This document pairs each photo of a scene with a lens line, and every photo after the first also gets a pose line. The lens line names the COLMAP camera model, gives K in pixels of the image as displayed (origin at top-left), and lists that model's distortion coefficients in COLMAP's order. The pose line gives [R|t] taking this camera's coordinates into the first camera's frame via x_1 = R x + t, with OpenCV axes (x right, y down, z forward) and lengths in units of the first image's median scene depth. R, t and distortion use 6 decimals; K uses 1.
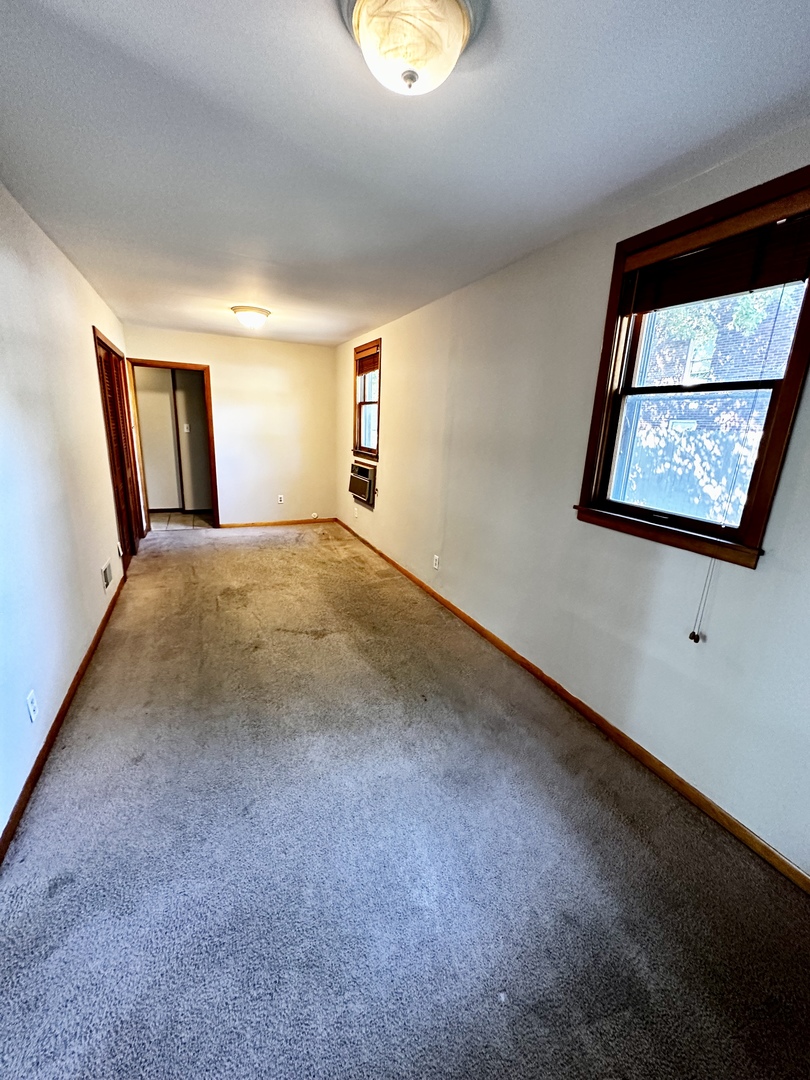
lens RADIAL K [[432.4, 0, 402.6], [0, 432.4, 540.7], [0, 0, 1]] dist [-0.001979, 0.000294]
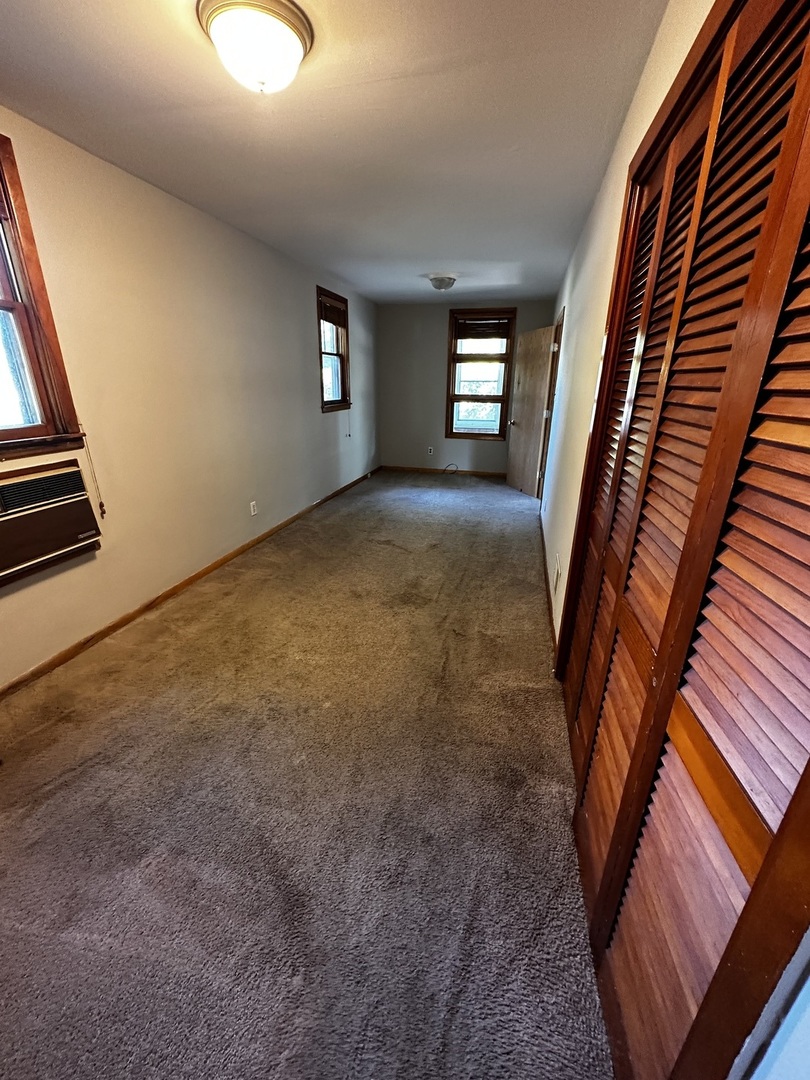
lens RADIAL K [[432.4, 0, 403.8], [0, 432.4, 534.9], [0, 0, 1]] dist [-0.001979, 0.000294]
pose [[-0.772280, -0.271817, 0.574194, -0.782798], [0.117457, 0.827165, 0.549547, -0.408886], [-0.624329, 0.491847, -0.606877, 1.412628]]
